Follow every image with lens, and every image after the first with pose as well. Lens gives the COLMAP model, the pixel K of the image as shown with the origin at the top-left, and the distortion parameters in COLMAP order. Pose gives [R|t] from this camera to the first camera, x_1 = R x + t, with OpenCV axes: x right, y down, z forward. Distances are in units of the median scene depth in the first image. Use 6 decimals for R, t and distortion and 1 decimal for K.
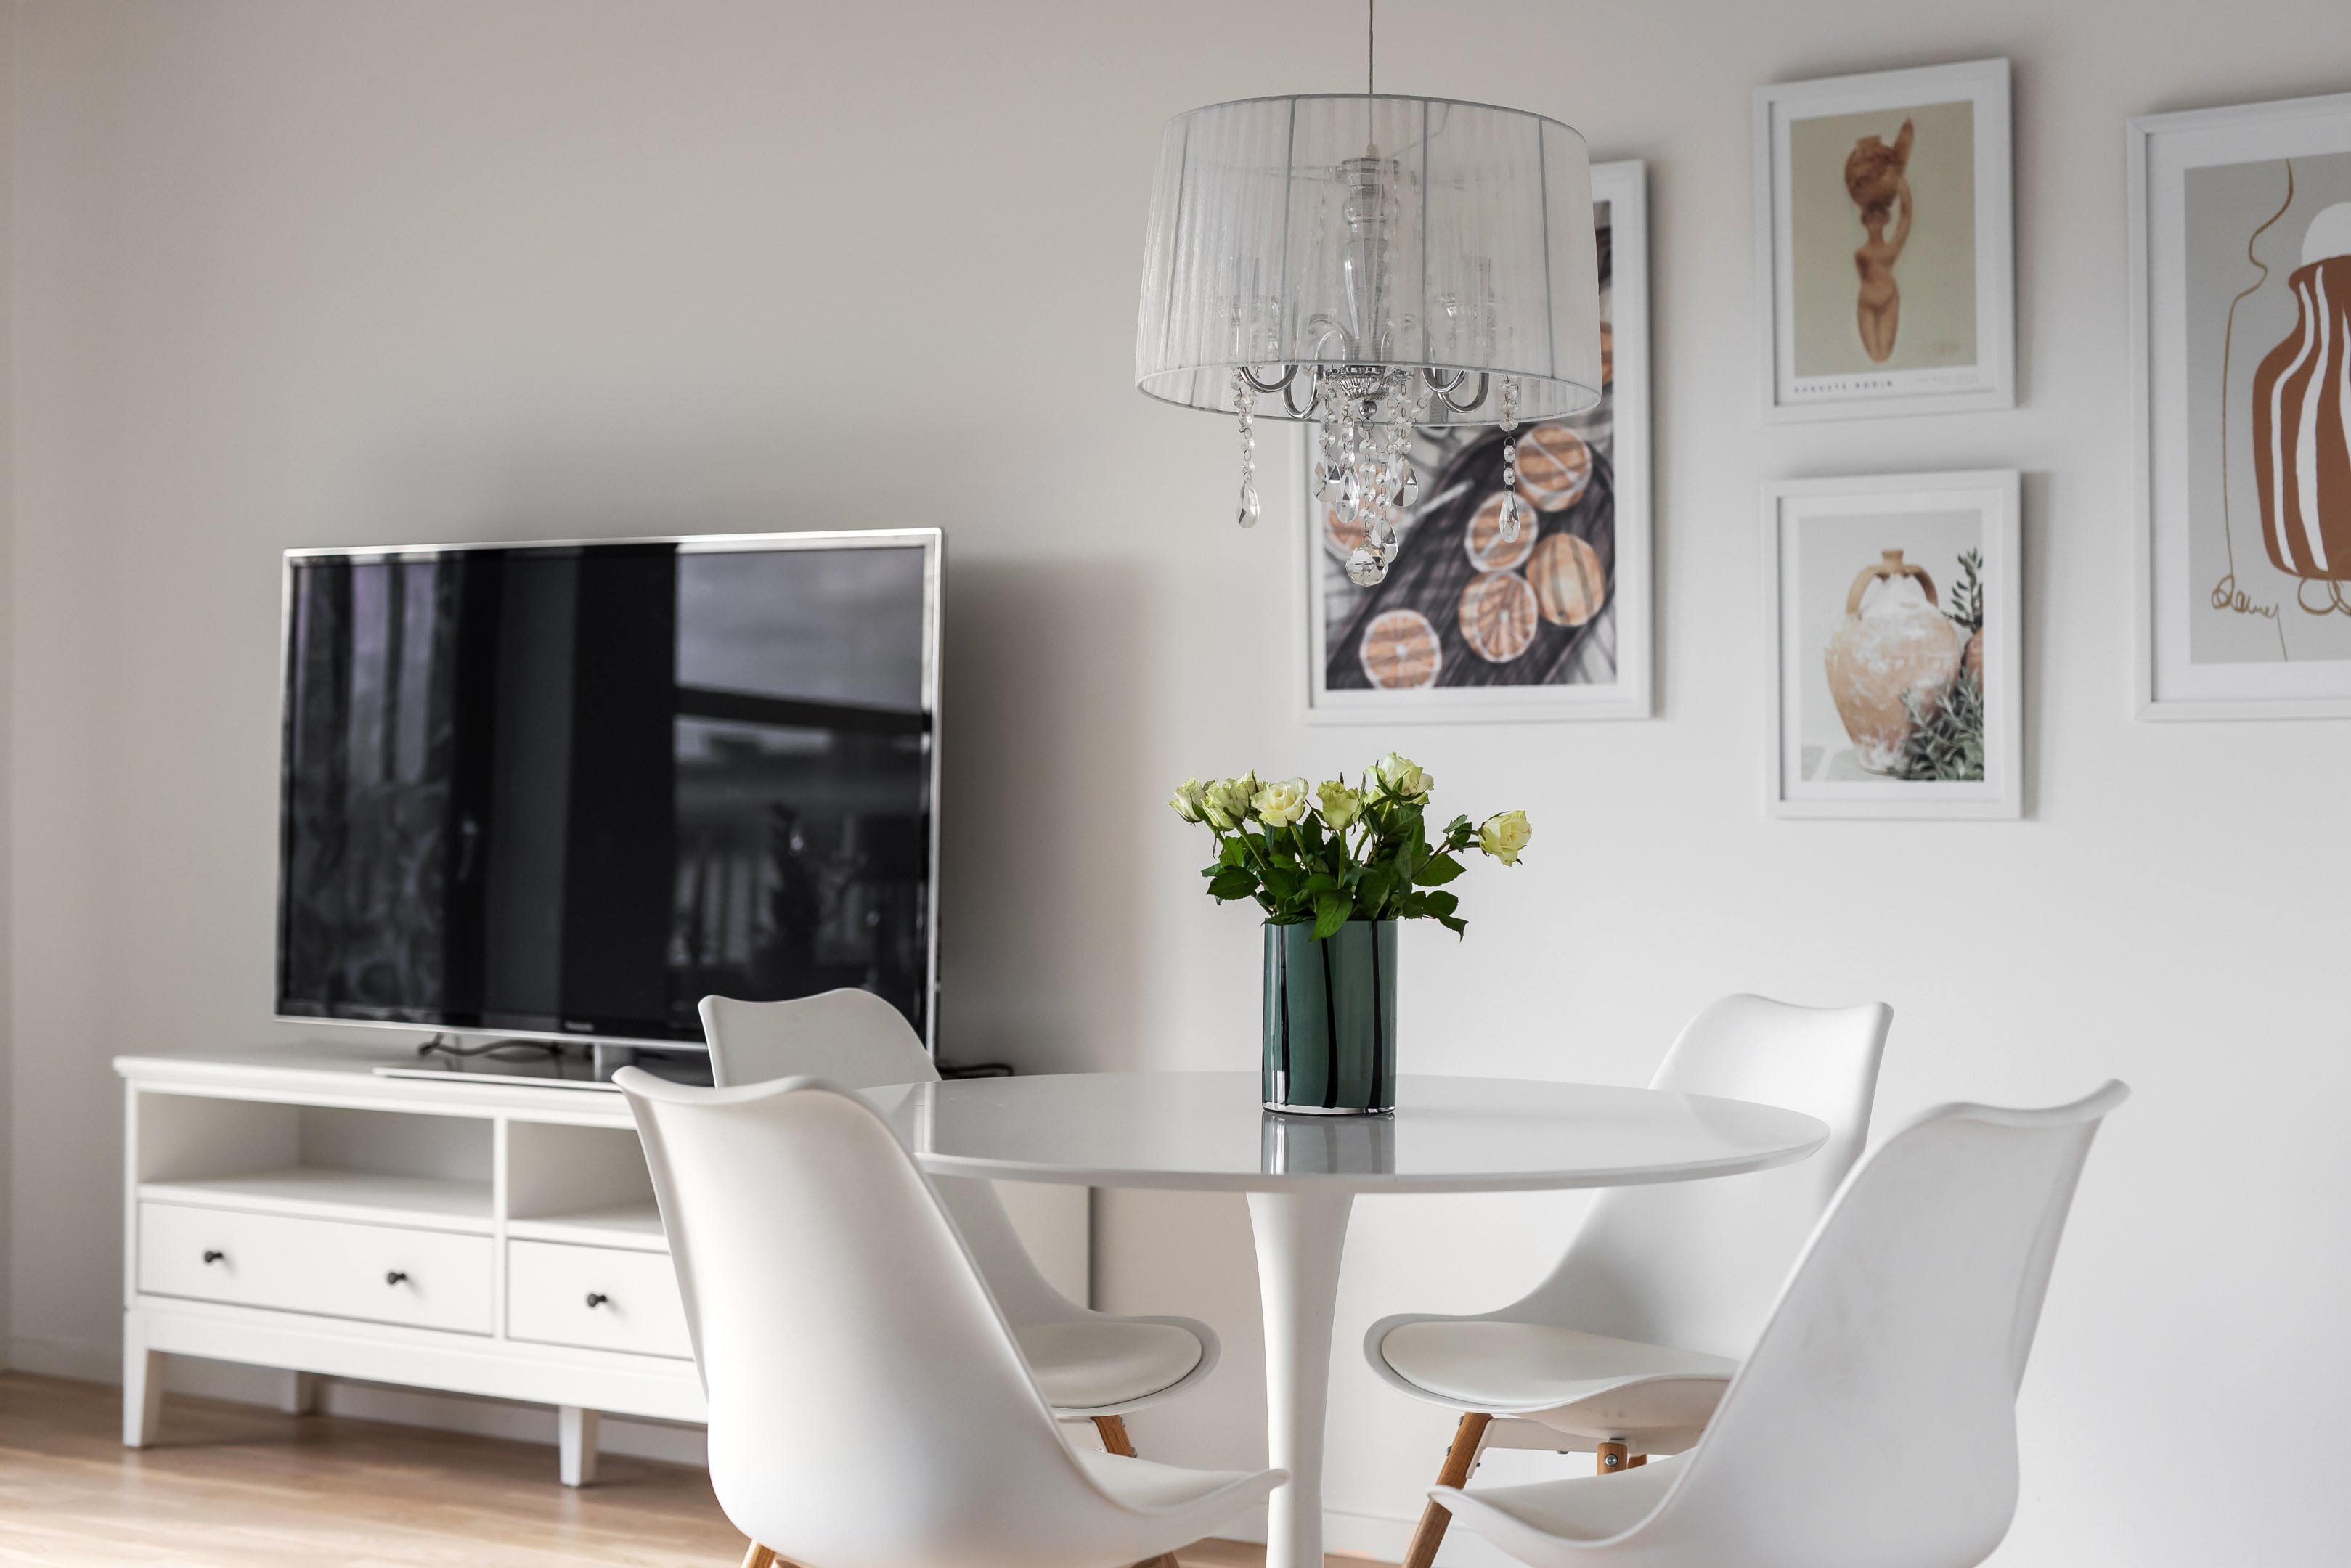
lens RADIAL K [[3320.9, 0, 1175.5], [0, 3320.9, 784.0], [0, 0, 1]] dist [0.002844, -0.004480]
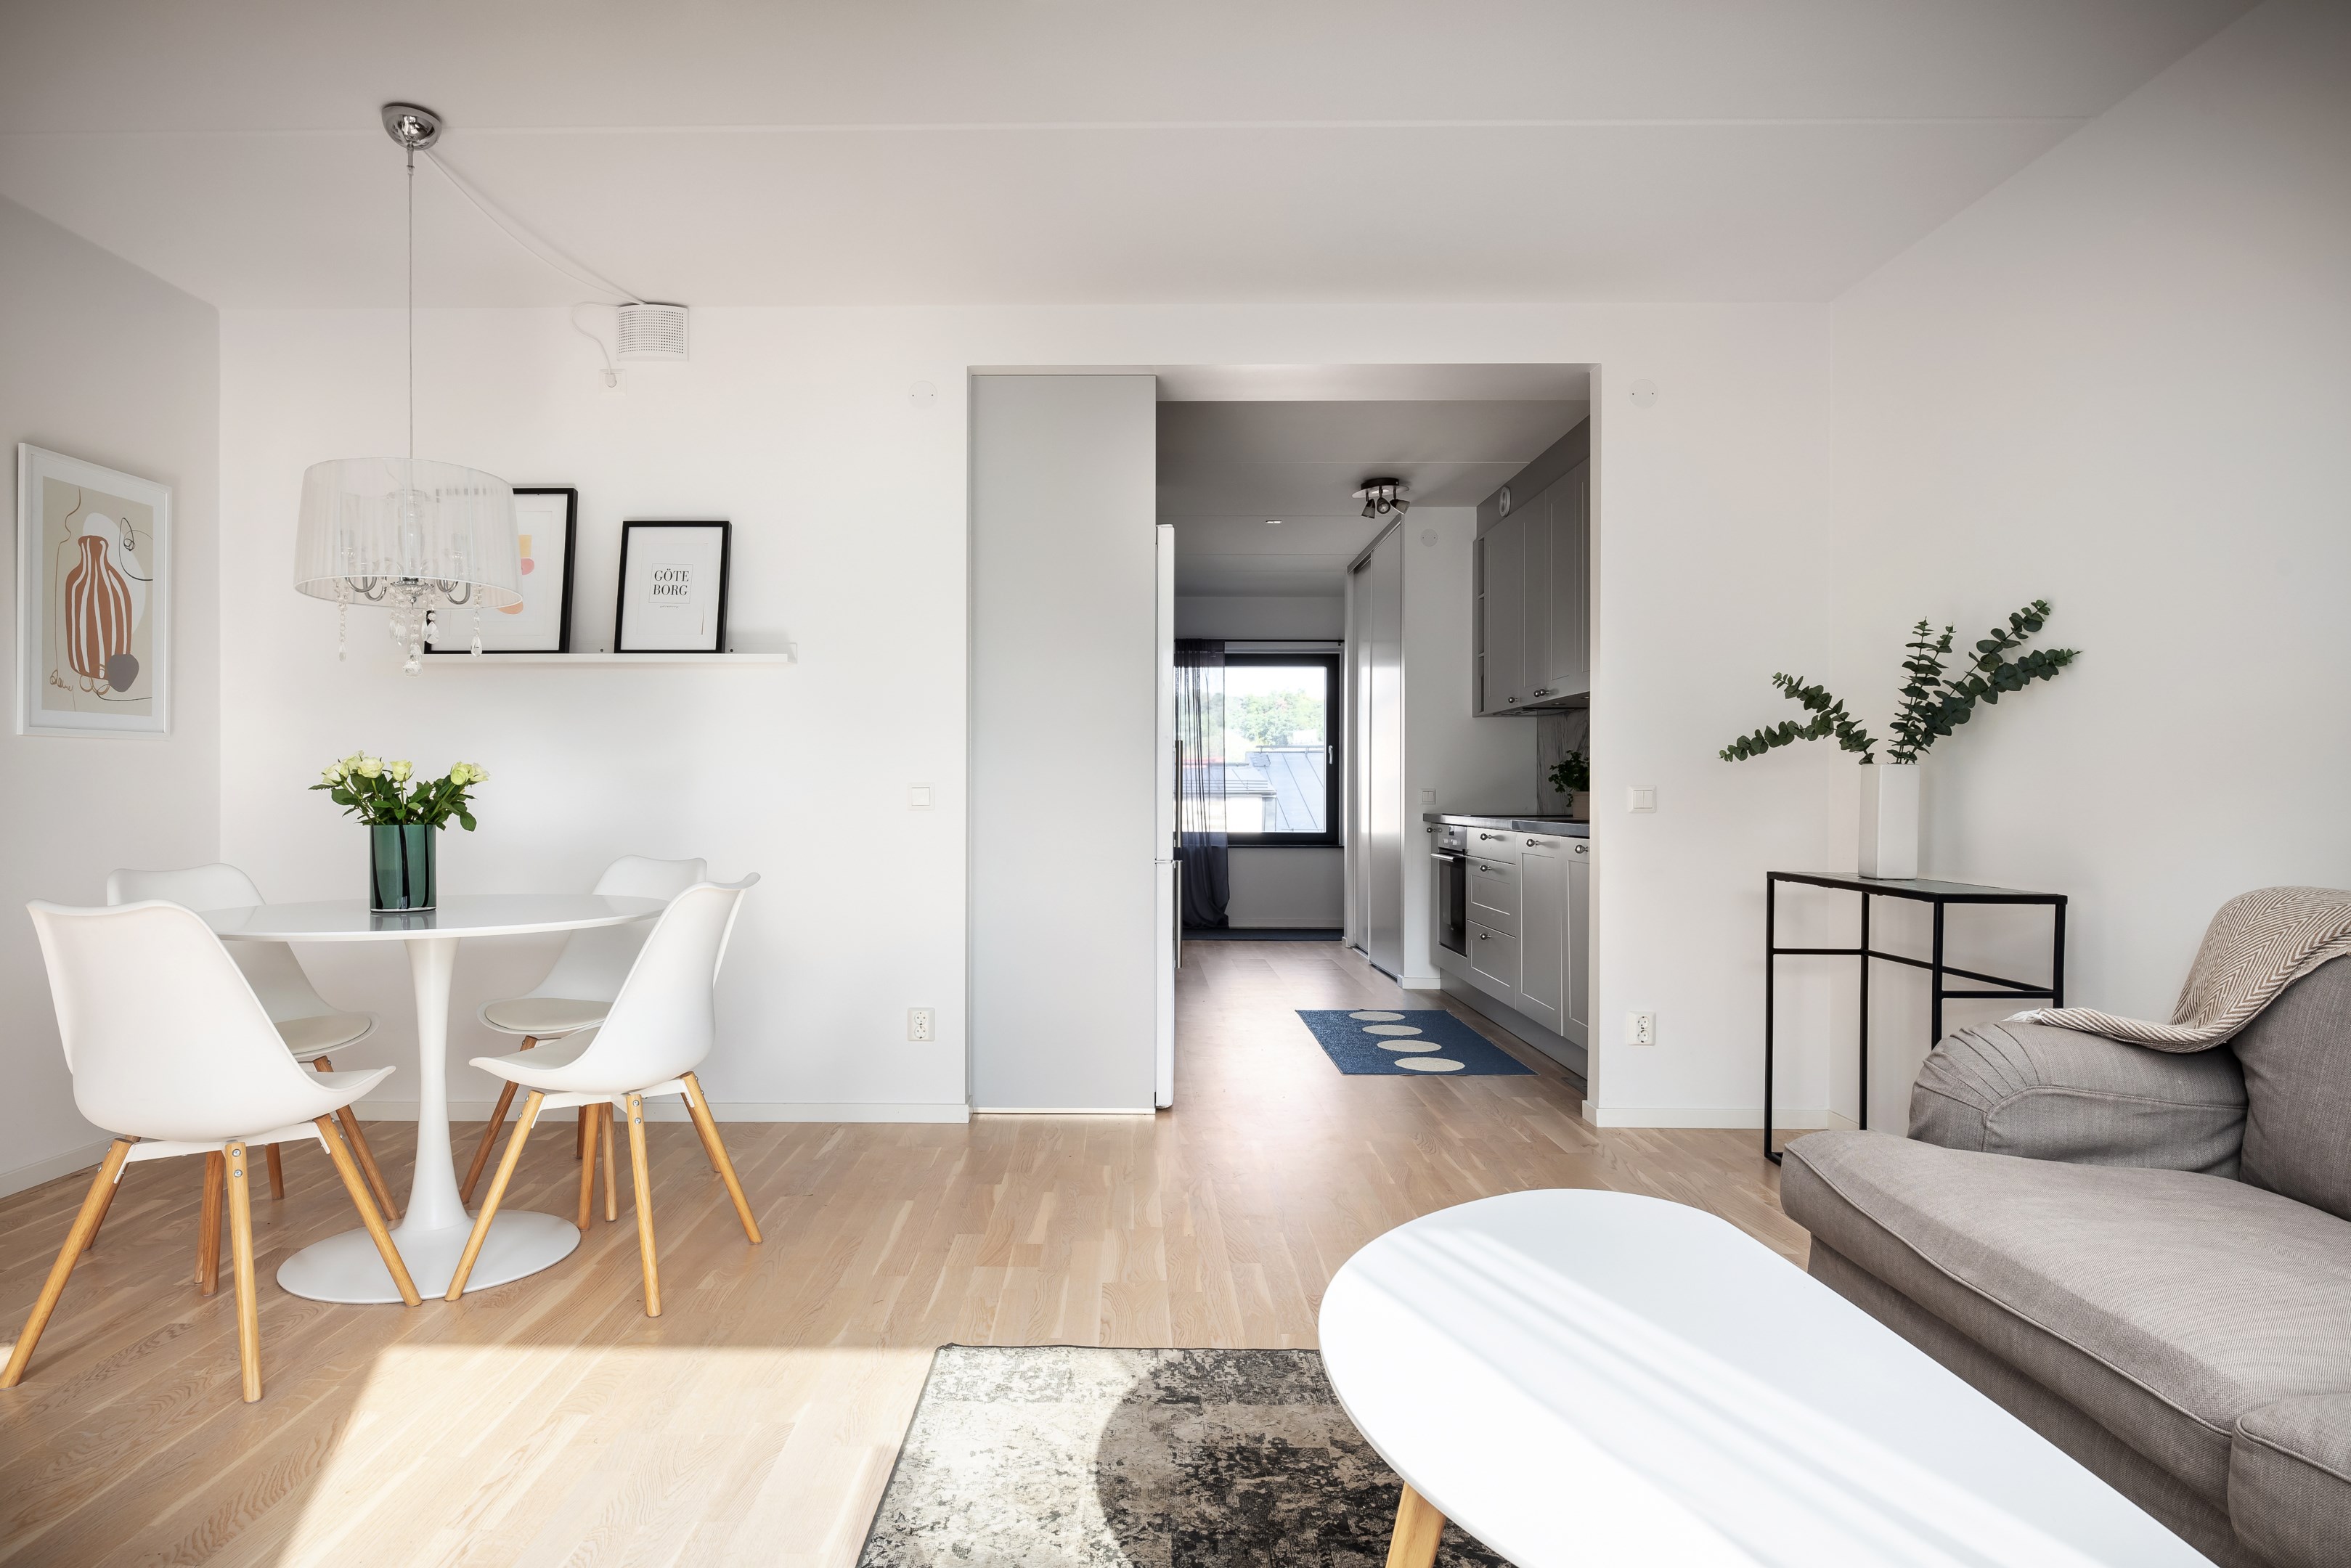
lens RADIAL K [[1359.9, 0, 1122.9], [0, 1359.9, 791.4], [0, 0, 1]] dist [-0.000290, -0.000158]
pose [[-0.507754, -0.004965, 0.861488, -0.716450], [-0.004334, 0.999985, 0.003208, 0.009538], [-0.861491, -0.002104, -0.507768, 0.761521]]
